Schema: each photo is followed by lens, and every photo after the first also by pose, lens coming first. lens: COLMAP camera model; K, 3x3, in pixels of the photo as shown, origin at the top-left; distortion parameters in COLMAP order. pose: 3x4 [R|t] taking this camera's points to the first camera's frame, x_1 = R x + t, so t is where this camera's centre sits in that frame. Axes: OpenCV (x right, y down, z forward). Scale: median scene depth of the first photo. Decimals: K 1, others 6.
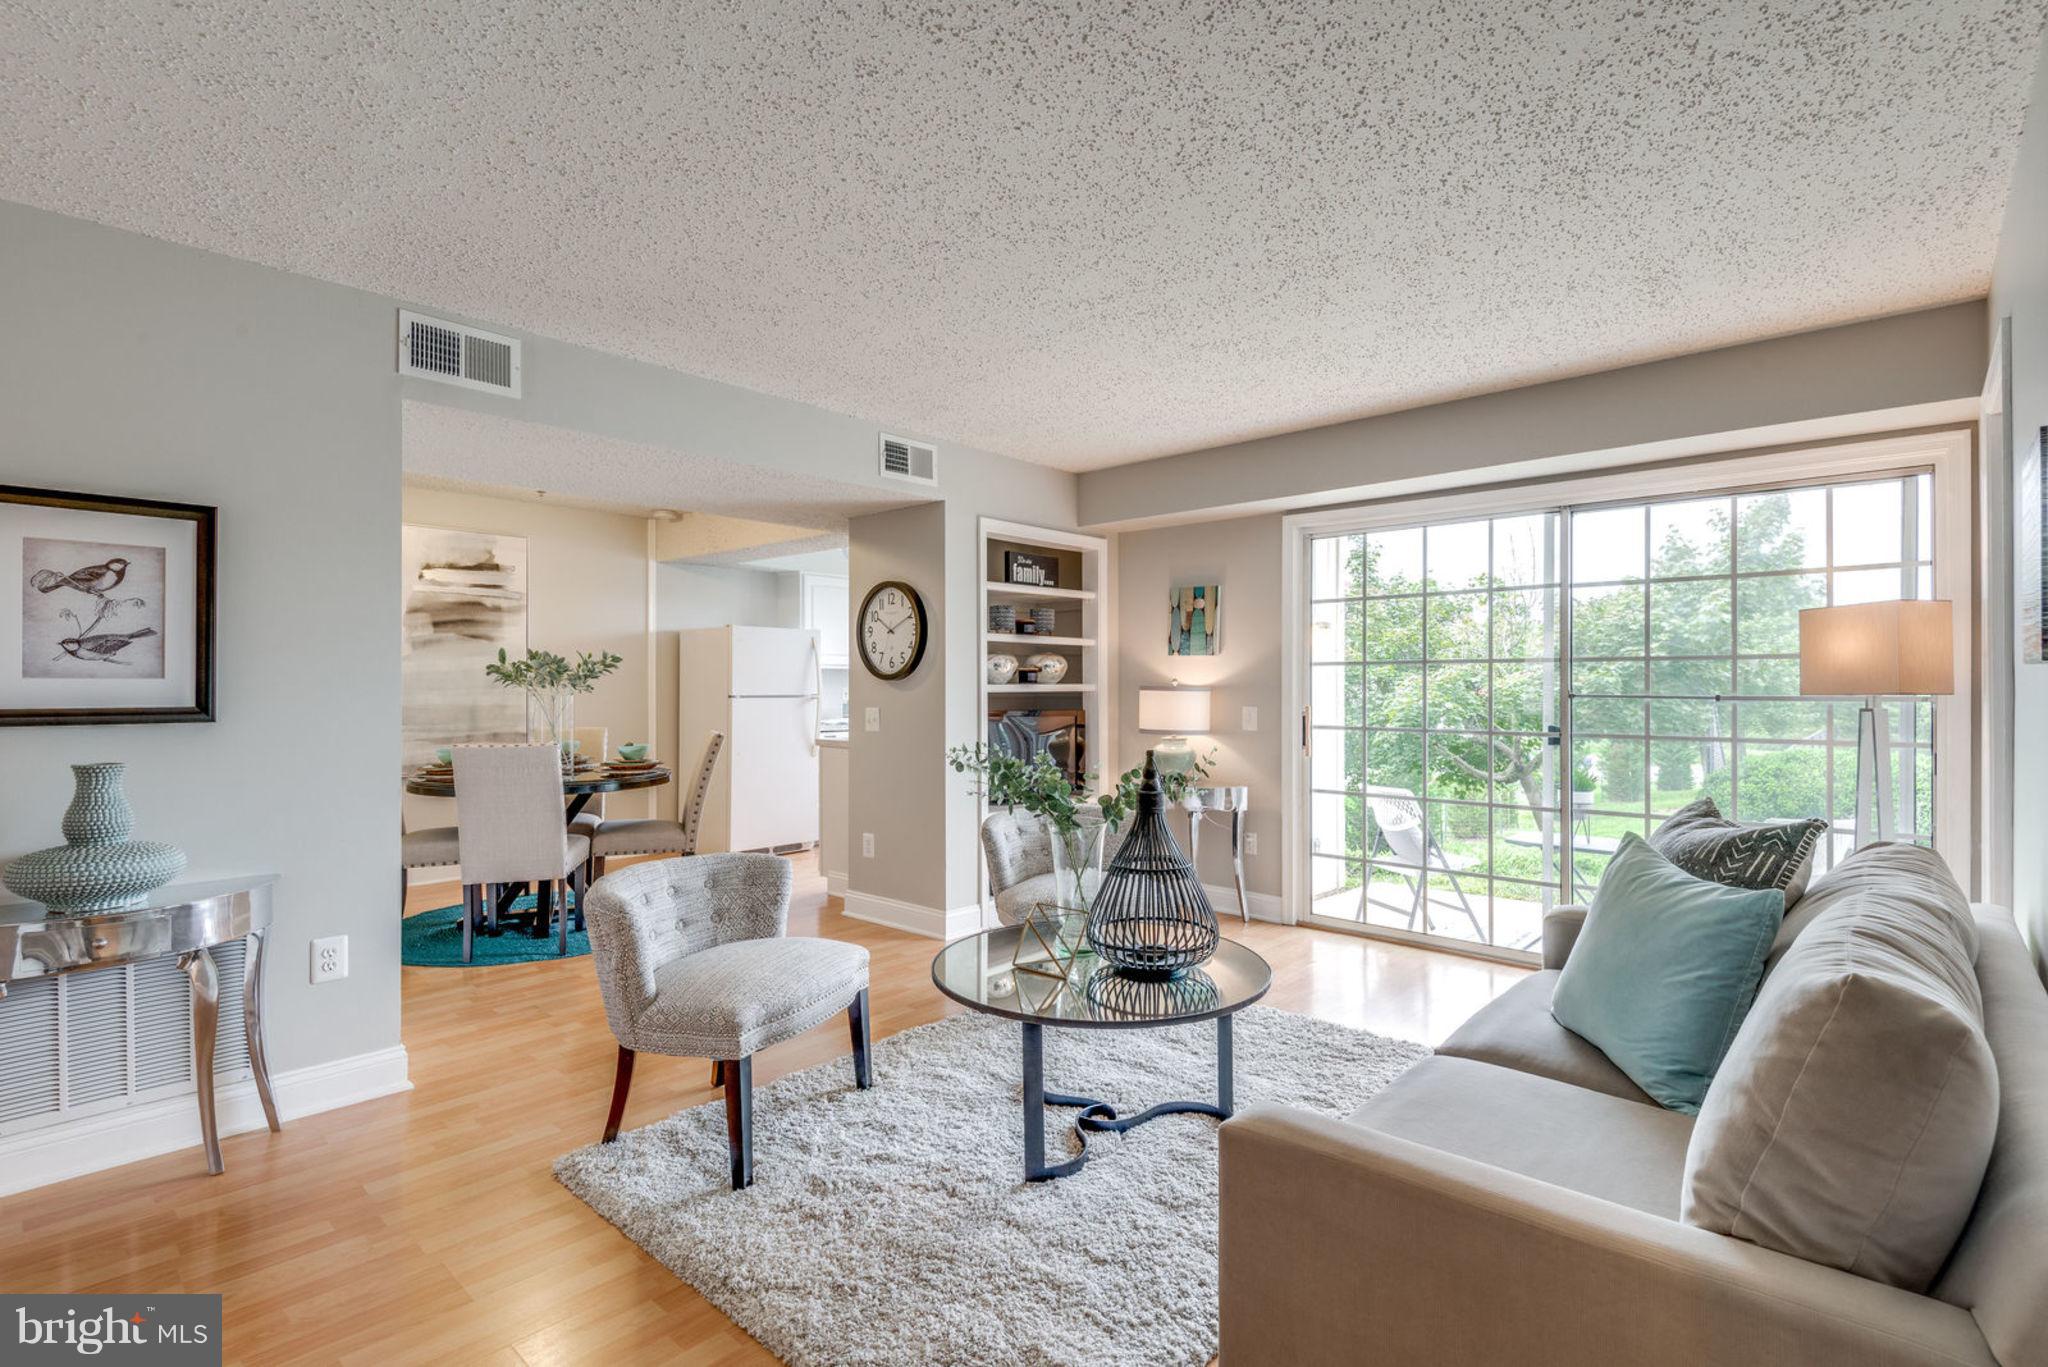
lens RADIAL K [[991.5, 0, 1024.0], [0, 991.5, 683.5], [0, 0, 1]] dist [0.057613, -0.000147]
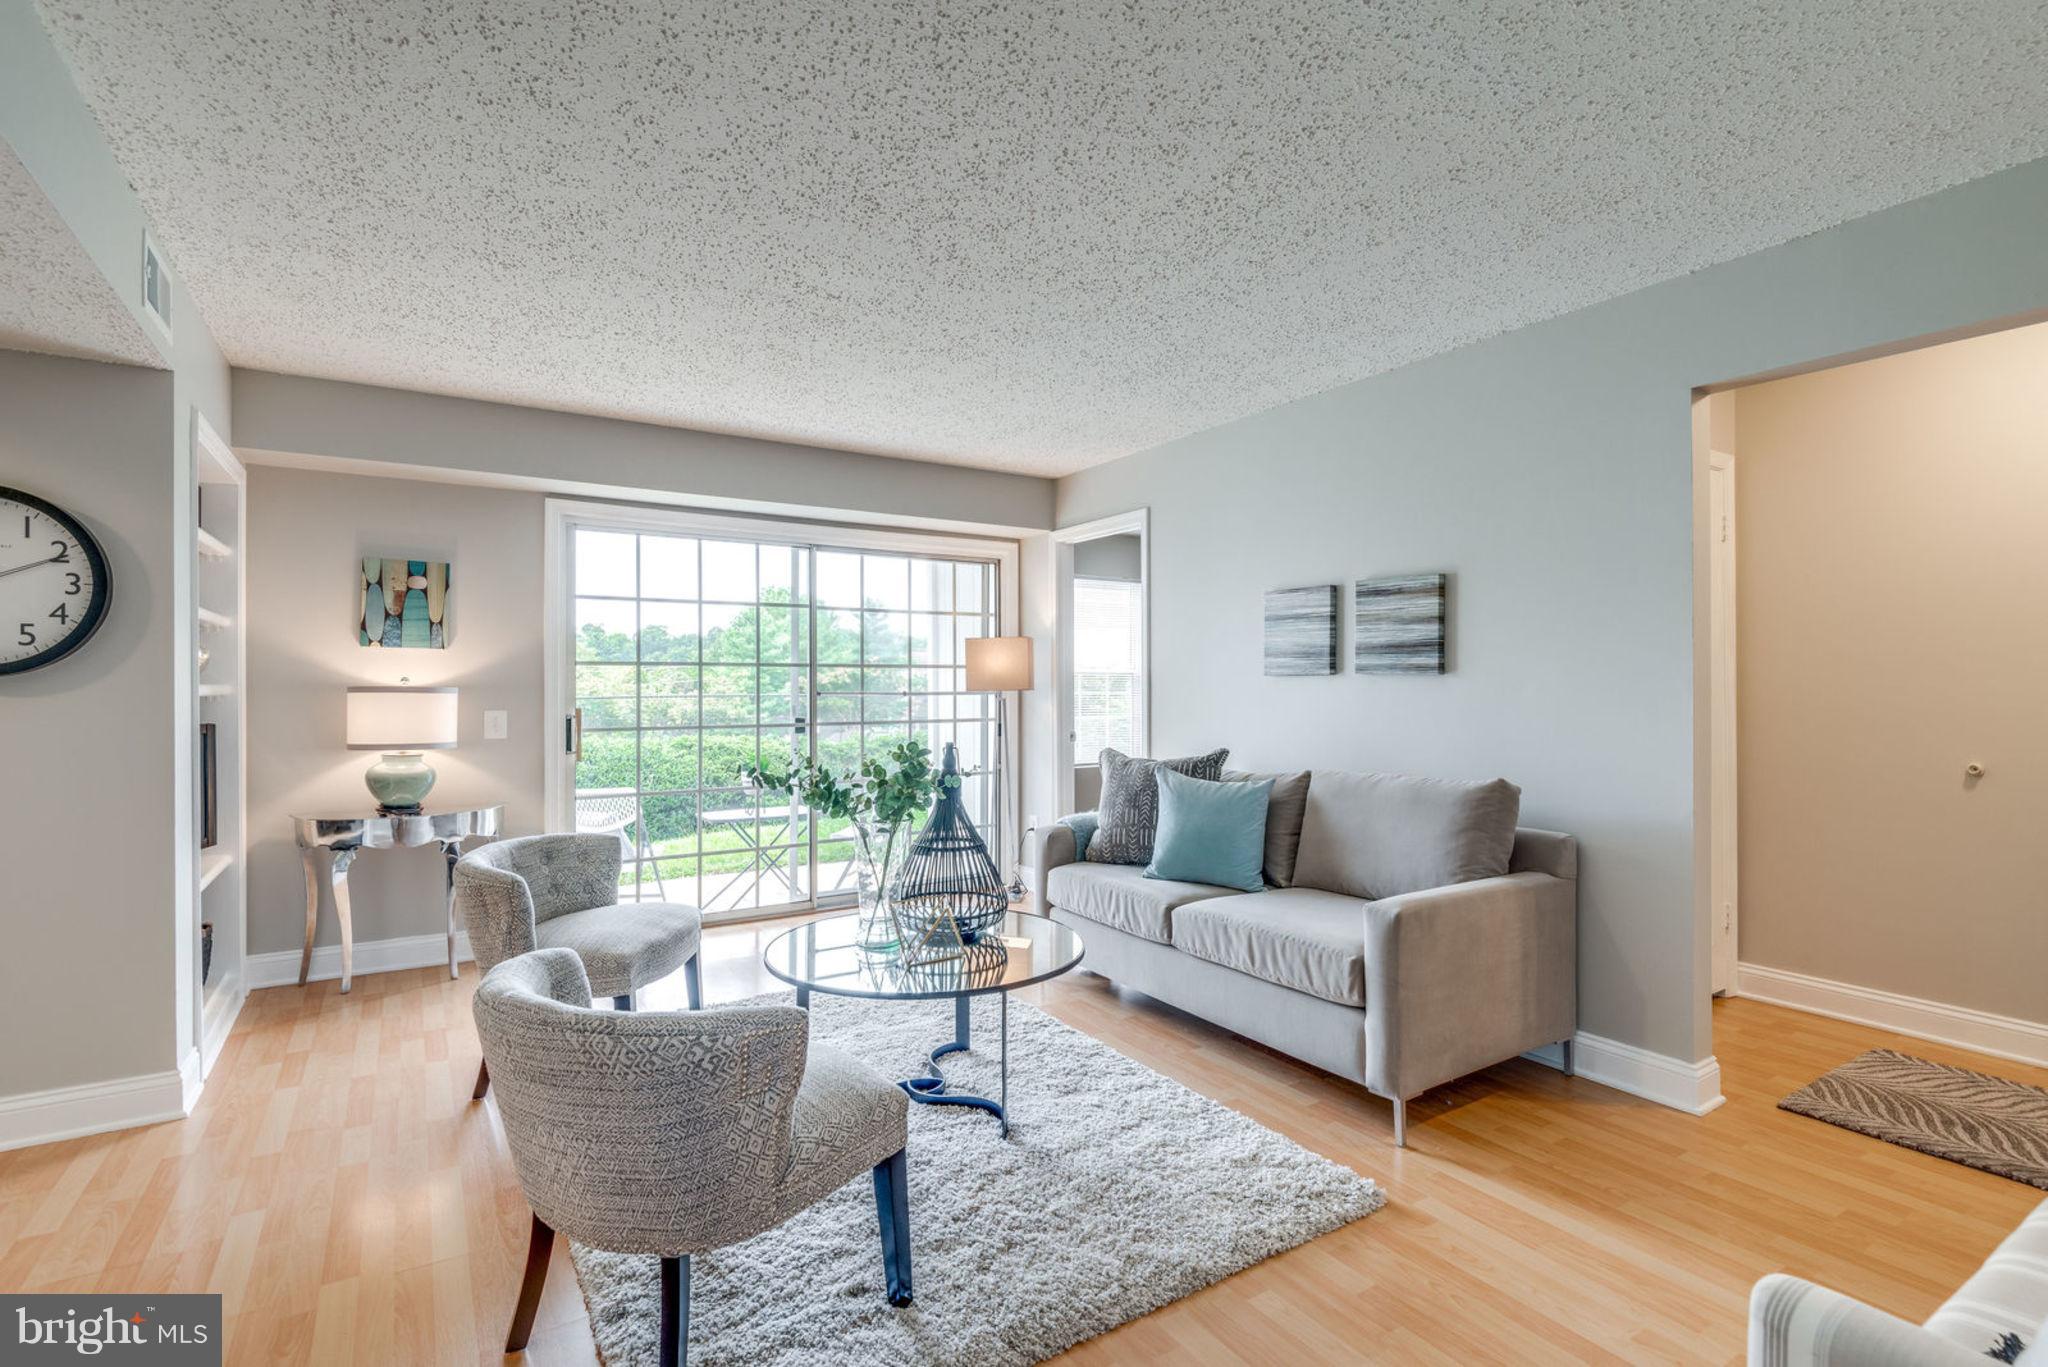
lens RADIAL K [[961.9, 0, 1097.4], [0, 961.9, 677.4], [0, 0, 1]] dist [0.029794, -0.019225]
pose [[0.239934, 0.008820, 0.970749, -0.452927], [0.000206, 0.999958, -0.009136, 0.002333], [-0.970789, 0.002392, 0.239923, 0.295231]]
